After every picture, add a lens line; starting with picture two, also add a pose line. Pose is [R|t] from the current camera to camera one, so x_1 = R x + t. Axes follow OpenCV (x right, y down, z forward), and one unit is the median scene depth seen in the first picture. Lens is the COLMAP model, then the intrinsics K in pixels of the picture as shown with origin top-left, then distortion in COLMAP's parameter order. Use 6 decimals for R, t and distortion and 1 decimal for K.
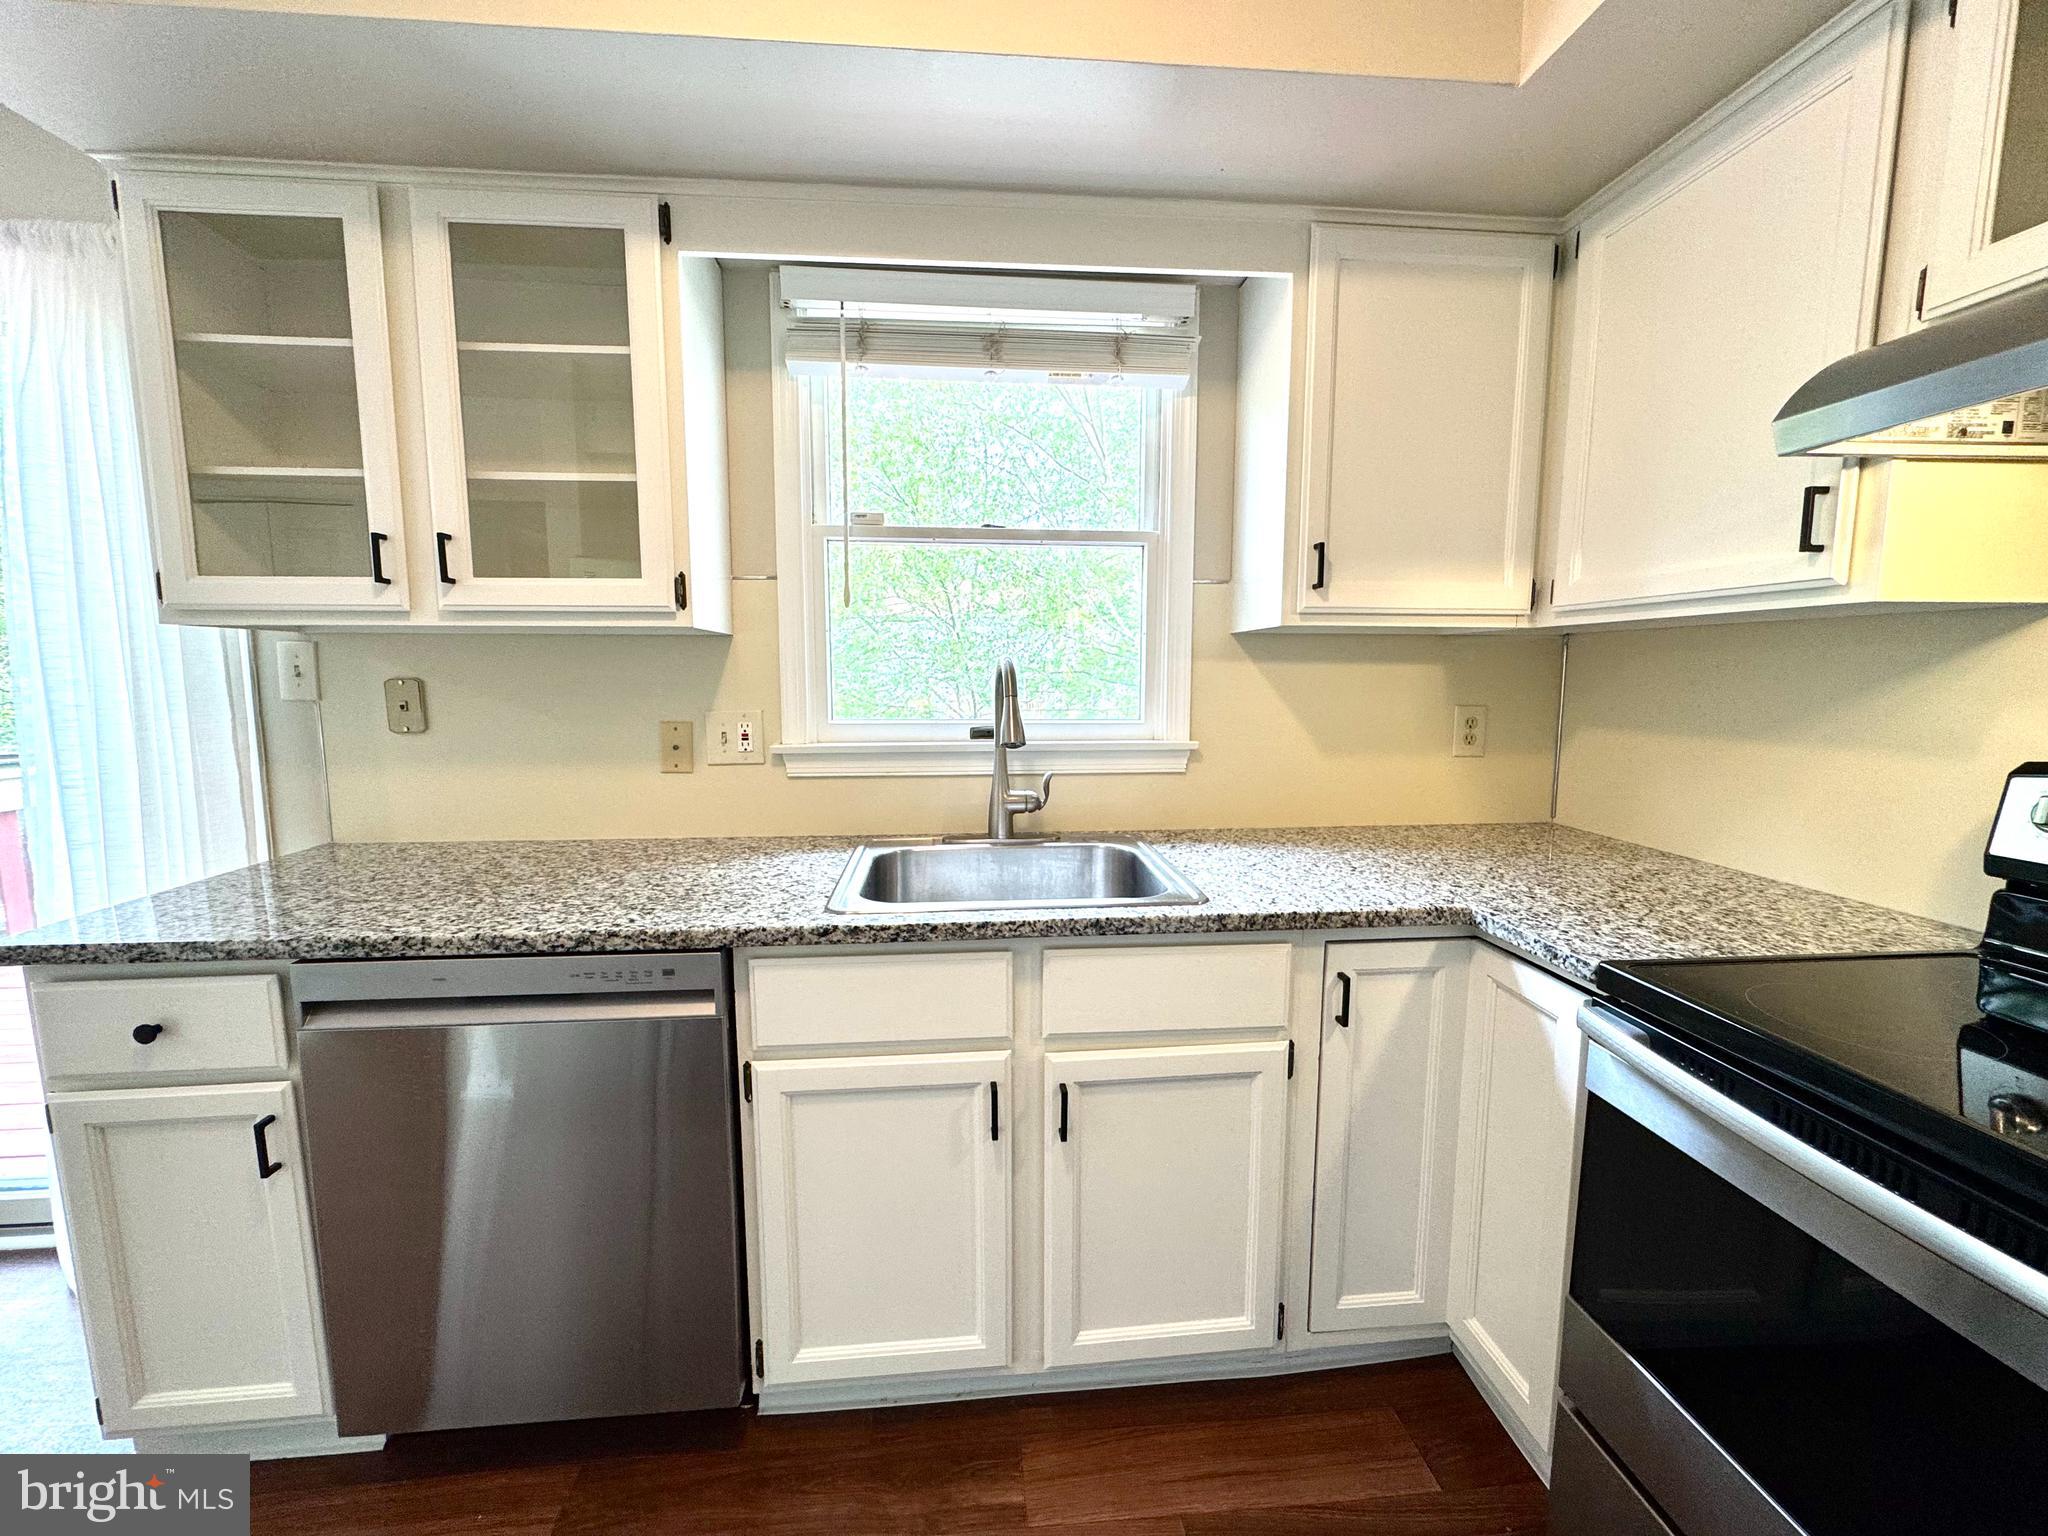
lens RADIAL K [[816.0, 0, 1024.0], [0, 816.0, 768.0], [0, 0, 1]] dist [-0.002452, -0.000249]
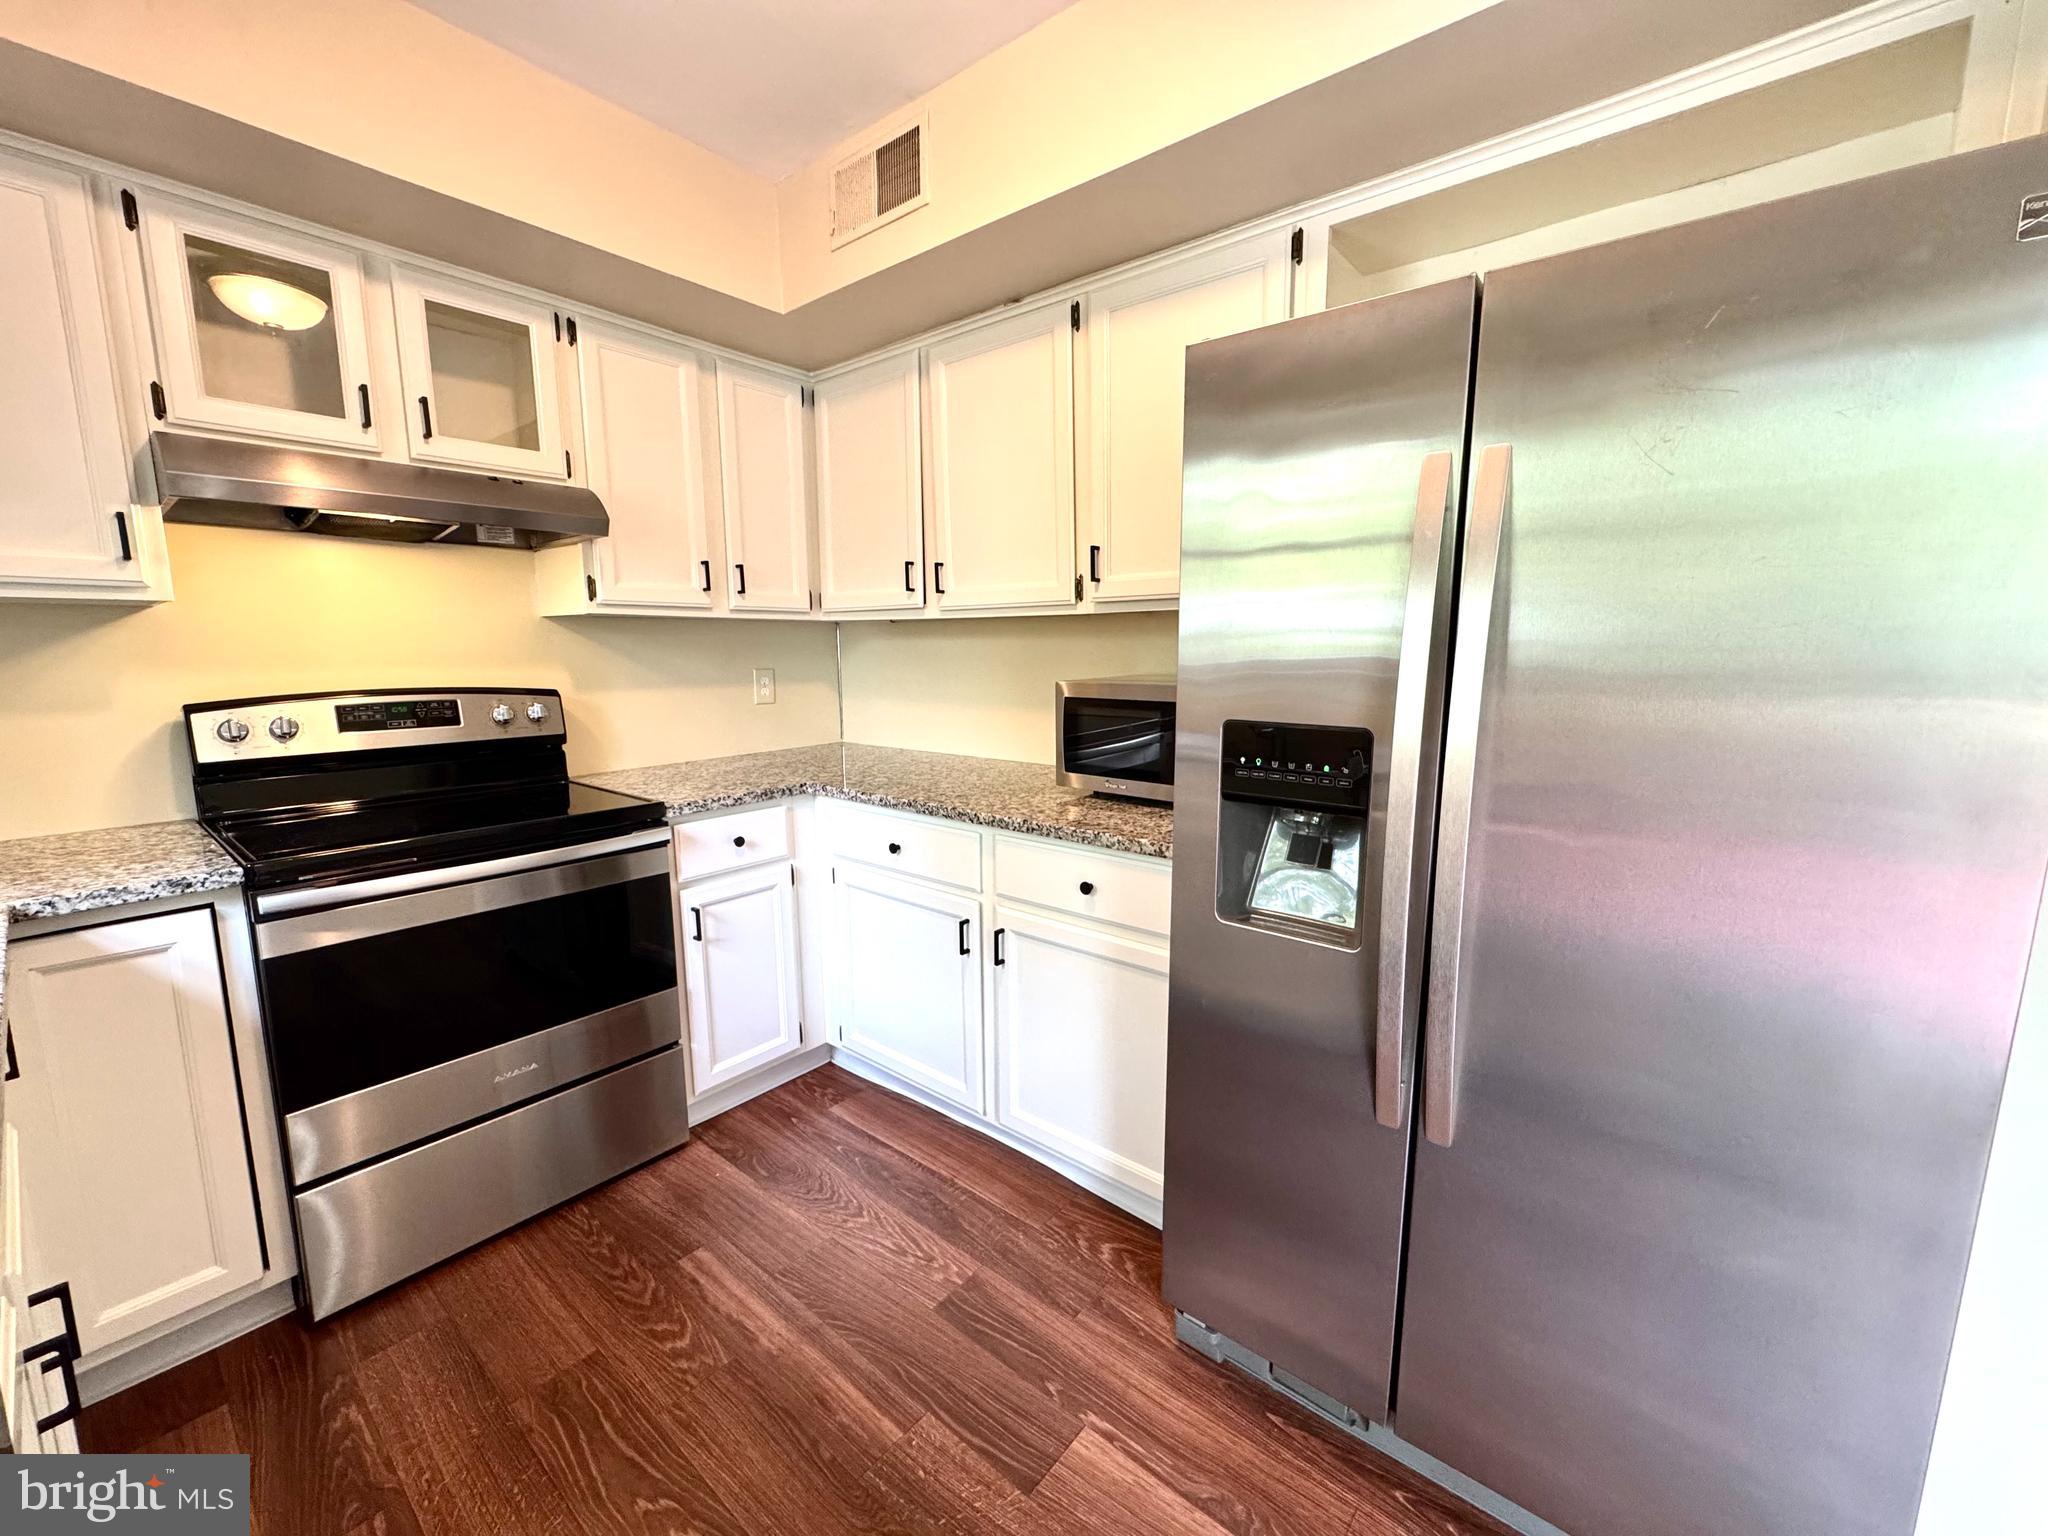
lens RADIAL K [[818.9, 0, 1024.0], [0, 818.9, 768.0], [0, 0, 1]] dist [-0.004742, 0.000107]
pose [[-0.712888, -0.097610, 0.694451, -0.847024], [0.088783, 0.969736, 0.227444, -0.081758], [-0.695635, 0.223797, -0.682647, 0.748456]]
